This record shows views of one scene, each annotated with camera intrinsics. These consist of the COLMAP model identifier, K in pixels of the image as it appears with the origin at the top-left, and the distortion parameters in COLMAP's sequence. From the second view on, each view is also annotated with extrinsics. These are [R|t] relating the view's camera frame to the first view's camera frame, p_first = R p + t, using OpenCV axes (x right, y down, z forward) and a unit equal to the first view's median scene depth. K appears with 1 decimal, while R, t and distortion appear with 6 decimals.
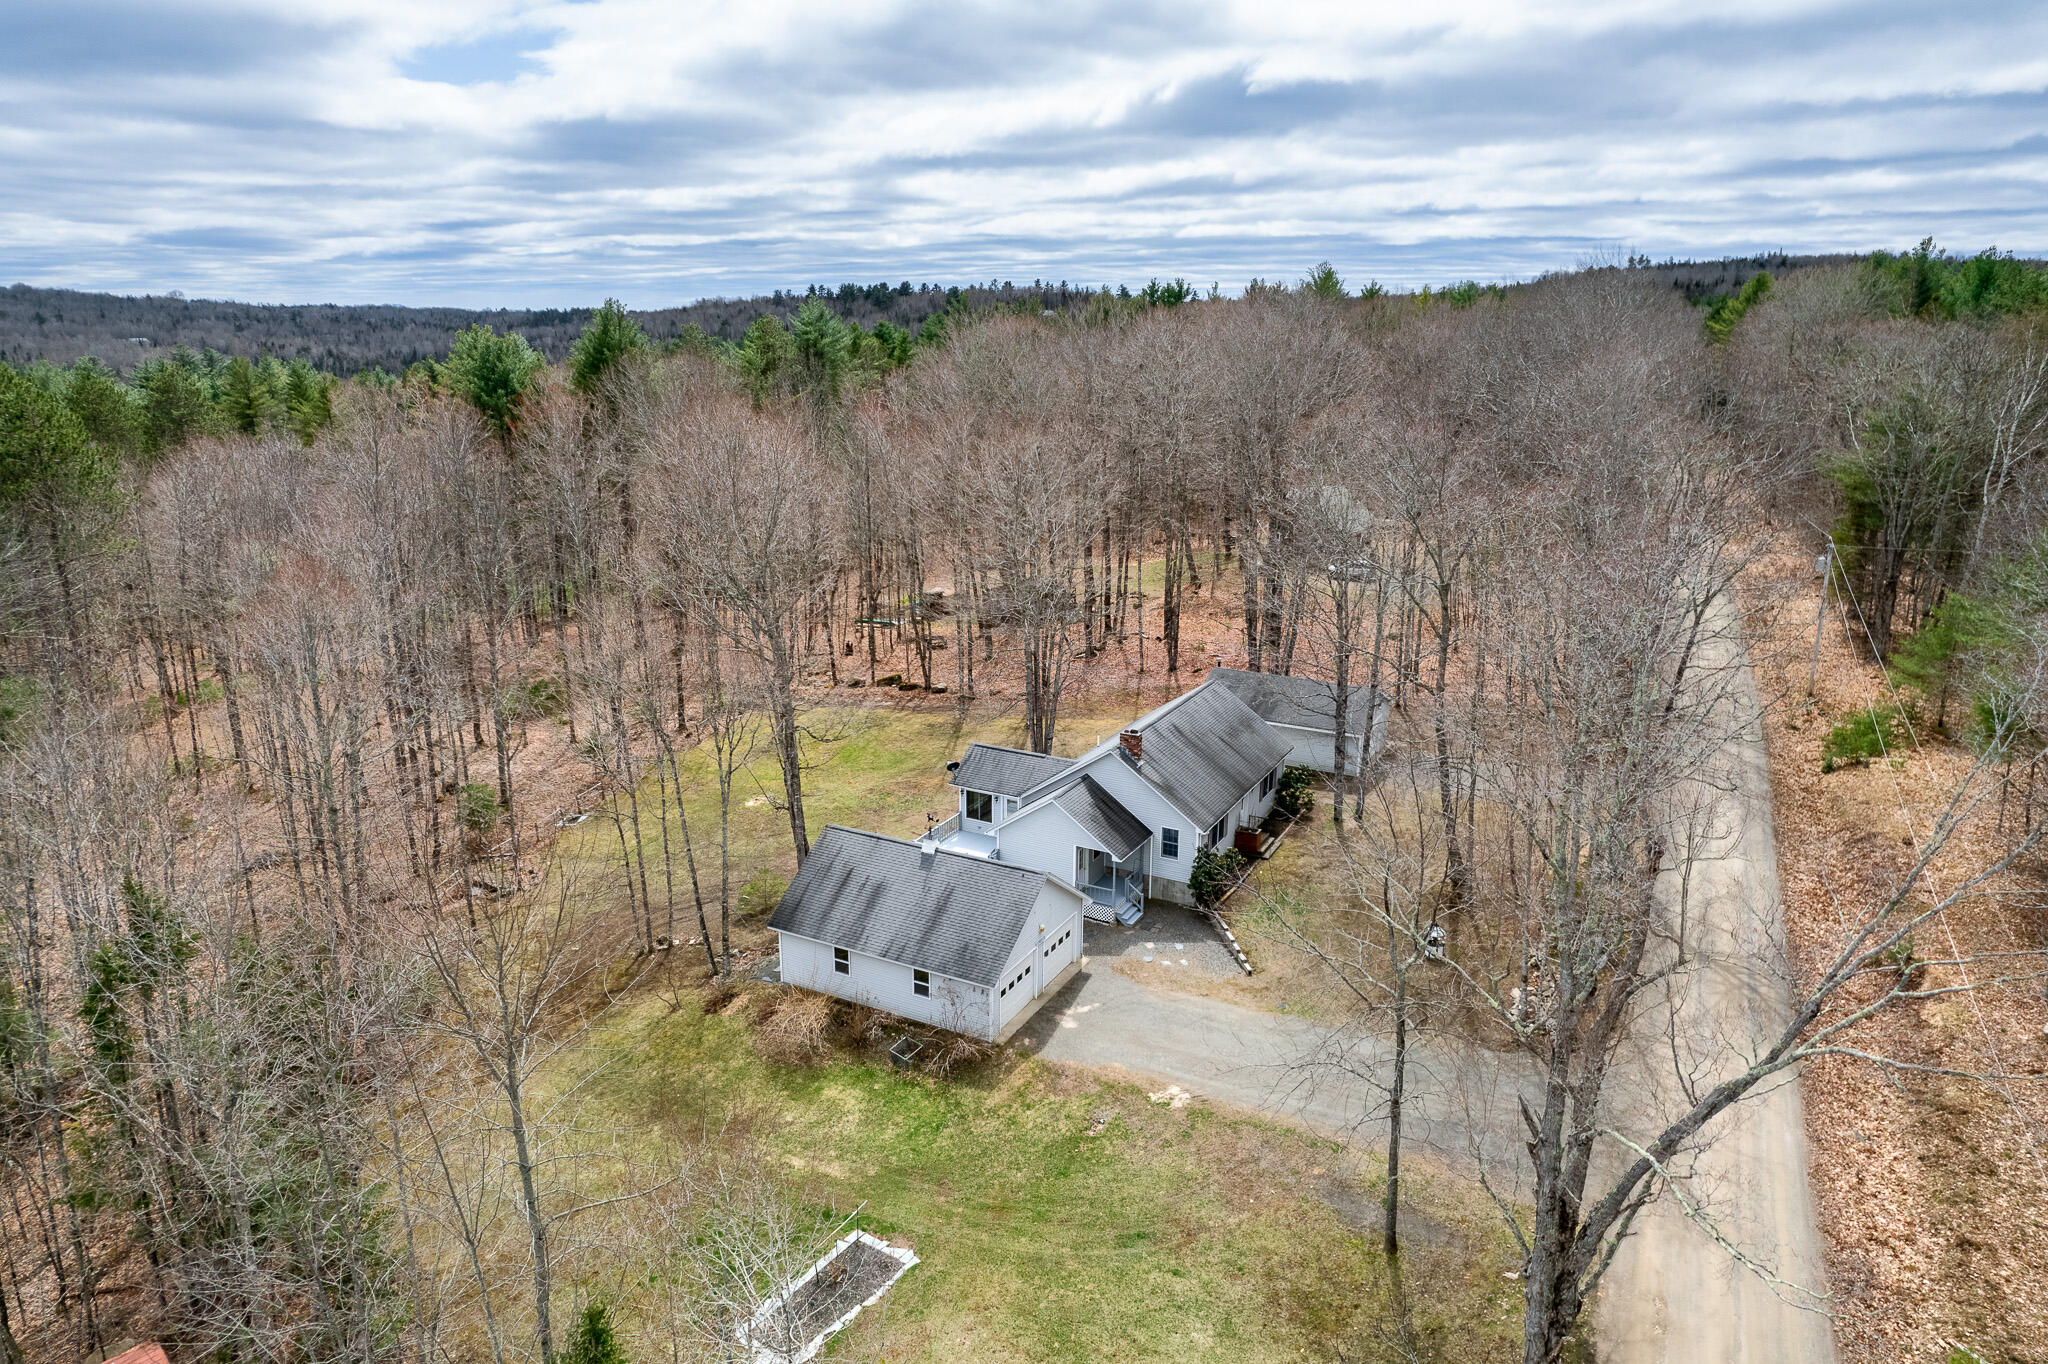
lens RADIAL K [[1380.4, 0, 1024.7], [0, 1380.4, 682.3], [0, 0, 1]] dist [-0.004198, 0.046190]
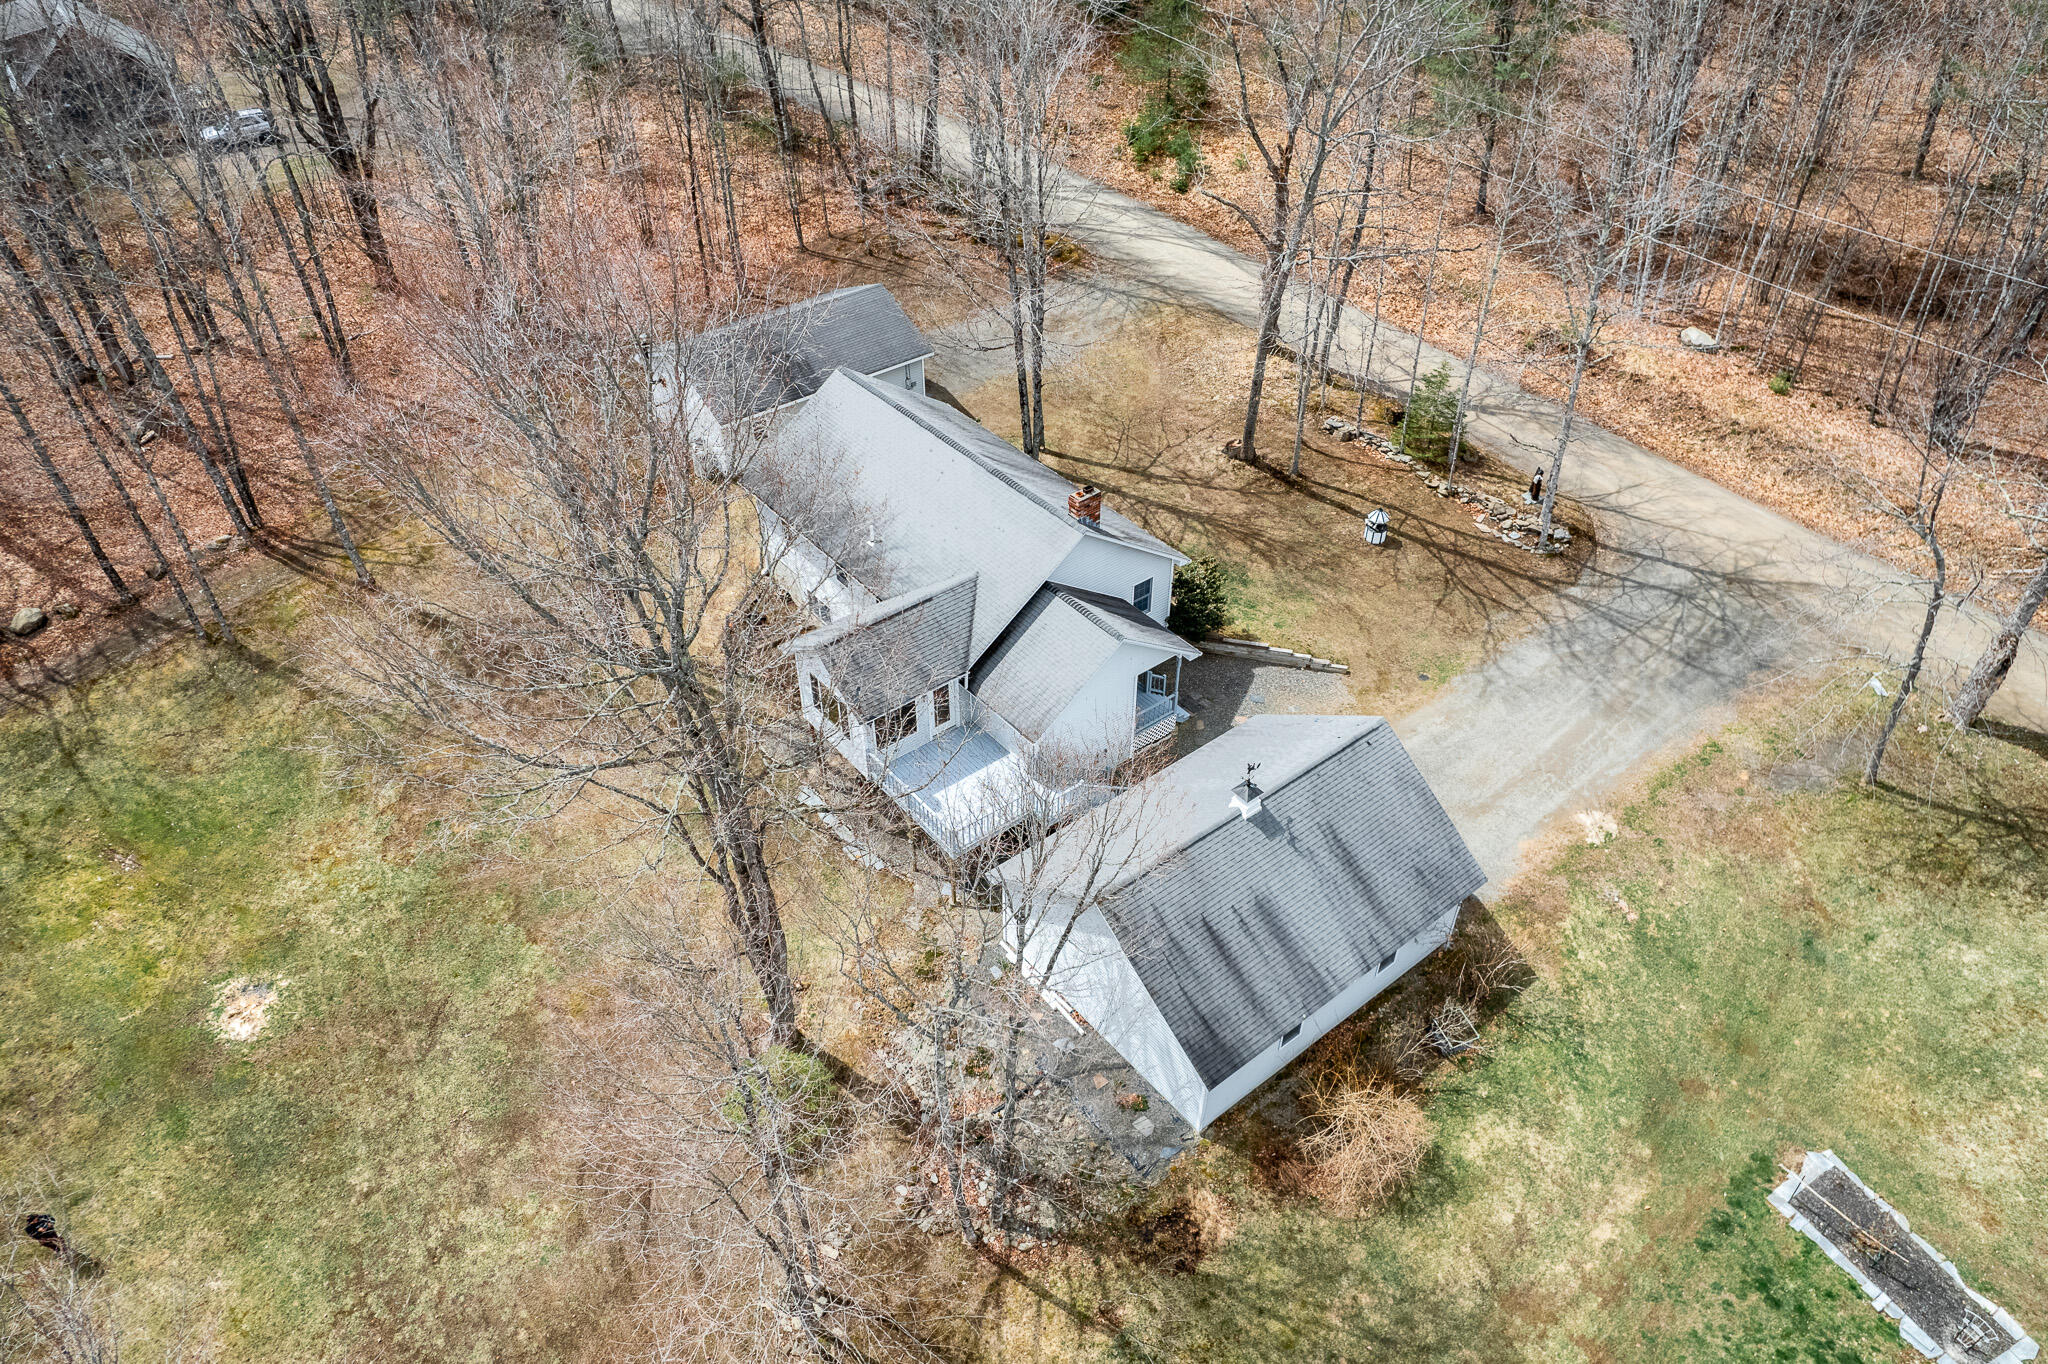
lens RADIAL K [[1380.4, 0, 1024.7], [0, 1380.4, 682.3], [0, 0, 1]] dist [-0.004198, 0.046190]
pose [[0.371139, -0.587378, 0.719196, -0.619938], [0.242820, 0.808955, 0.535379, -0.343345], [-0.896267, -0.024065, 0.442862, 0.942840]]
